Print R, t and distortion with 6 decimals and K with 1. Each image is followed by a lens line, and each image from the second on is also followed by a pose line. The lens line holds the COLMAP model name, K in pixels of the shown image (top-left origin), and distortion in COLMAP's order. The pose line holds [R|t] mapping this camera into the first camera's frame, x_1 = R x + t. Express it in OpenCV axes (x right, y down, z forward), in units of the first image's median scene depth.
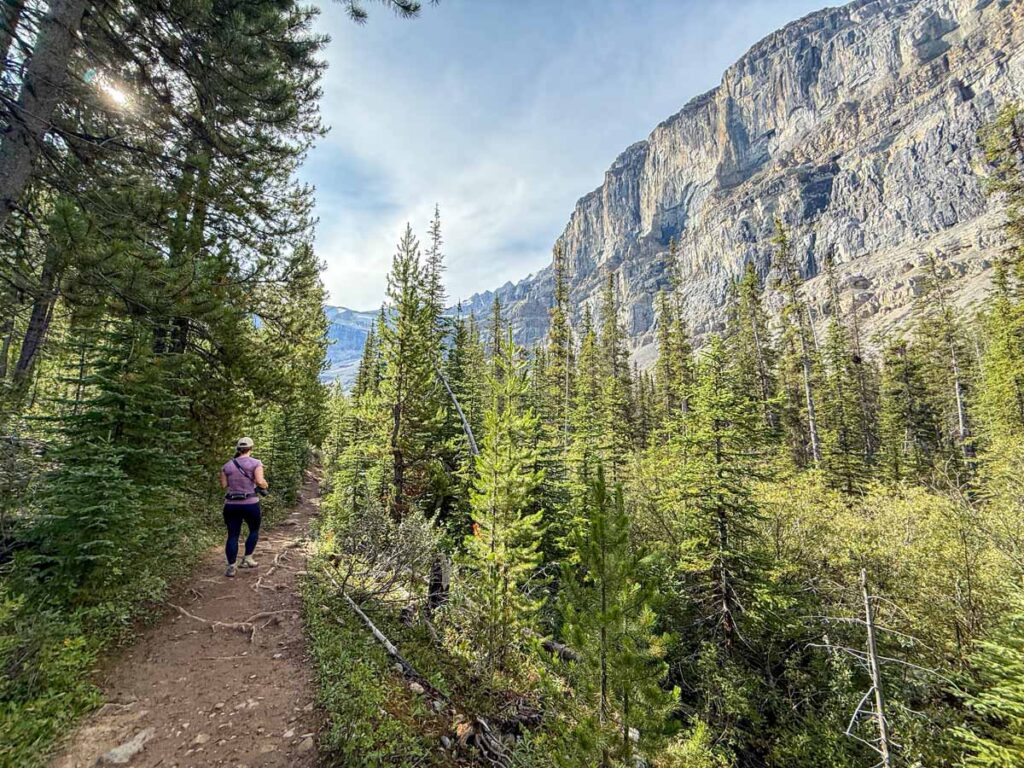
lens RADIAL K [[416.0, 0, 515.1], [0, 416.0, 381.6], [0, 0, 1]] dist [0.007686, -0.000001]
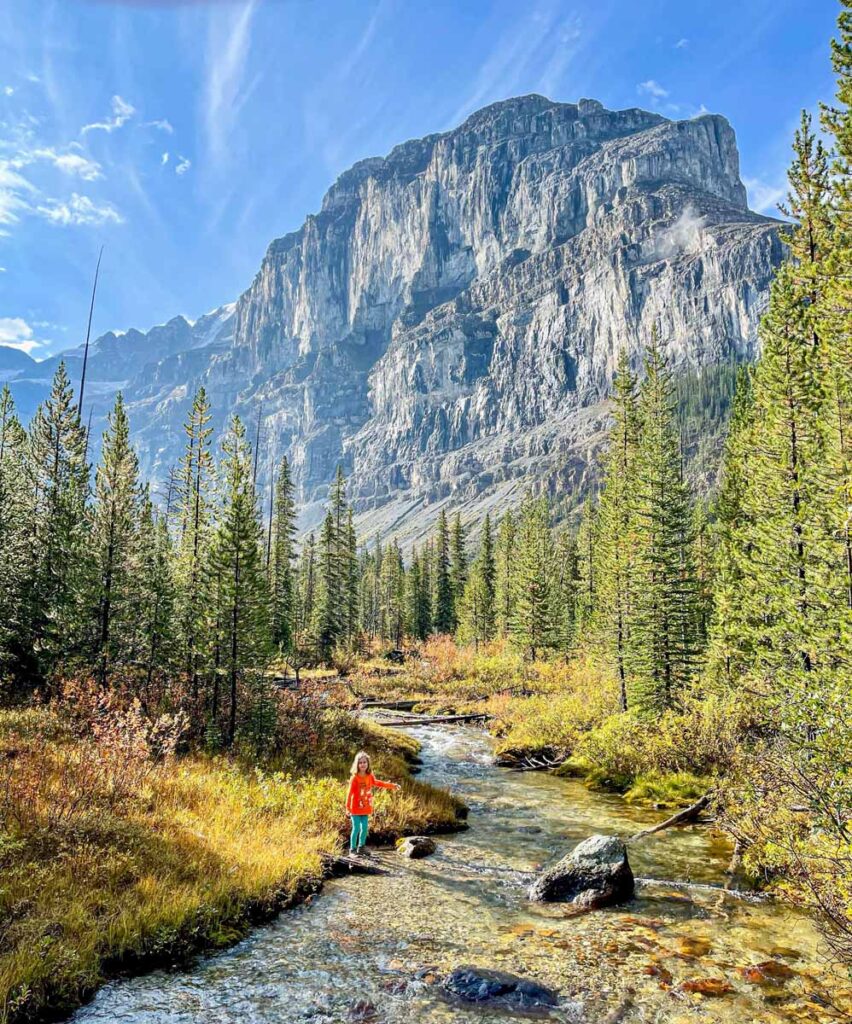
lens RADIAL K [[859.4, 0, 426.9], [0, 859.4, 533.4], [0, 0, 1]] dist [0.108517, -0.097224]
pose [[0.967691, 0.027677, 0.250614, 0.112622], [-0.034398, 0.999155, 0.022478, -0.068792], [-0.249780, -0.030372, 0.967826, -0.602347]]
